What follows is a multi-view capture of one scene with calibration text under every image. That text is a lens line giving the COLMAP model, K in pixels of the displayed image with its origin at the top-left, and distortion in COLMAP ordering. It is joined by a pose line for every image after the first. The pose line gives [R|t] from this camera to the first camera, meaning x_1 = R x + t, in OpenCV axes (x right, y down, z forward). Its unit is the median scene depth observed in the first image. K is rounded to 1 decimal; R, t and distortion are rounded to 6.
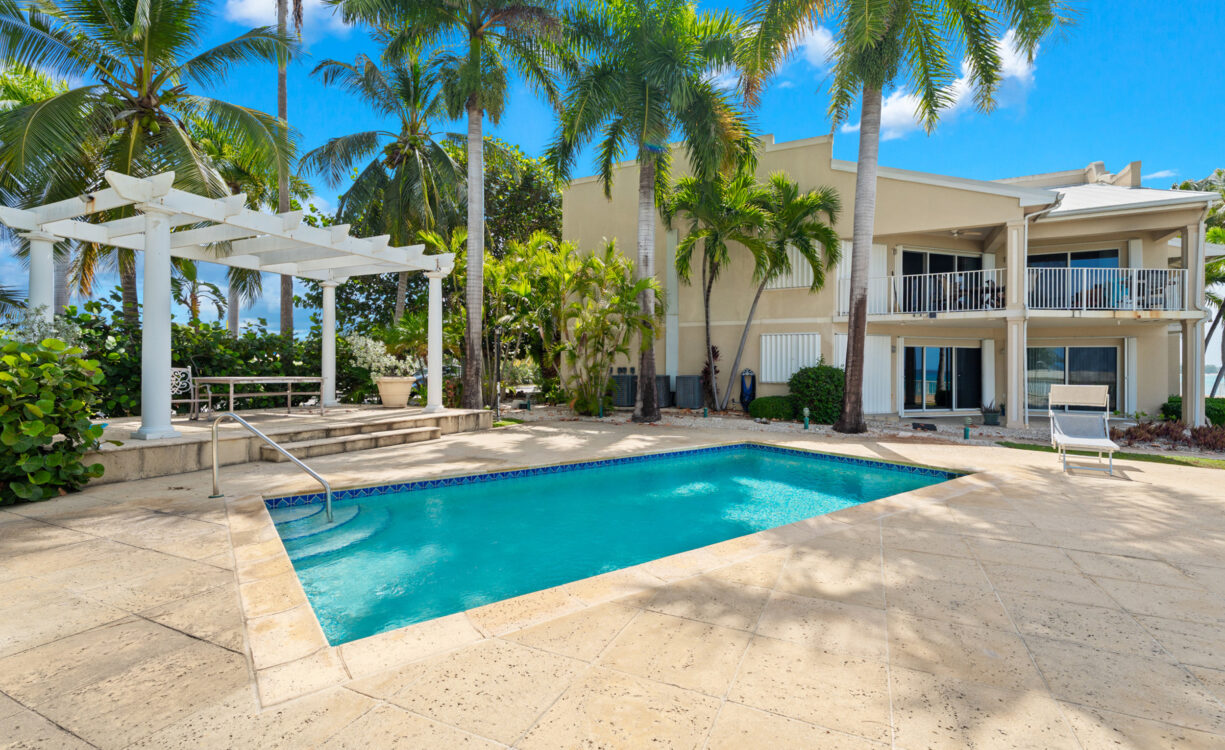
lens RADIAL K [[557.9, 0, 615.7], [0, 557.9, 378.9], [0, 0, 1]] dist [-0.000743, -0.000457]
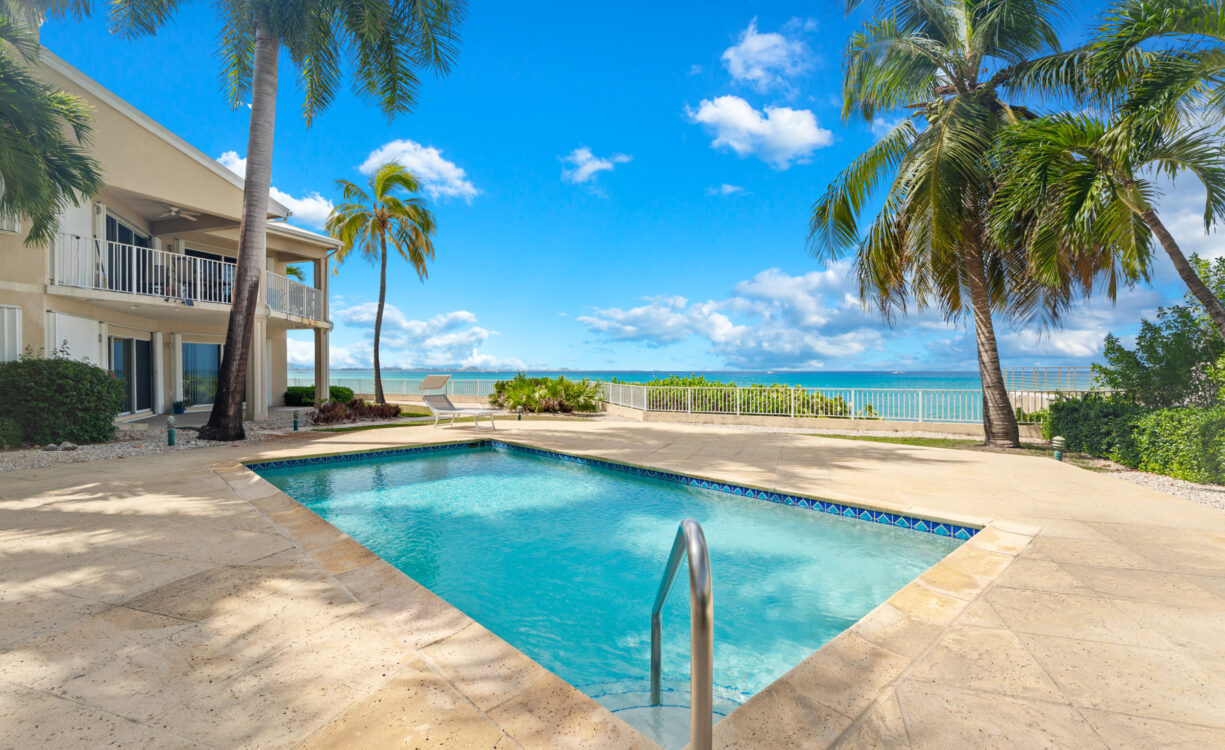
lens RADIAL K [[557.9, 0, 615.7], [0, 557.9, 378.9], [0, 0, 1]] dist [-0.000743, -0.000457]
pose [[-0.125793, -0.024062, 0.991765, -0.472952], [0.020534, 0.999429, 0.026852, -0.004564], [-0.991844, 0.023743, -0.125227, 0.540687]]
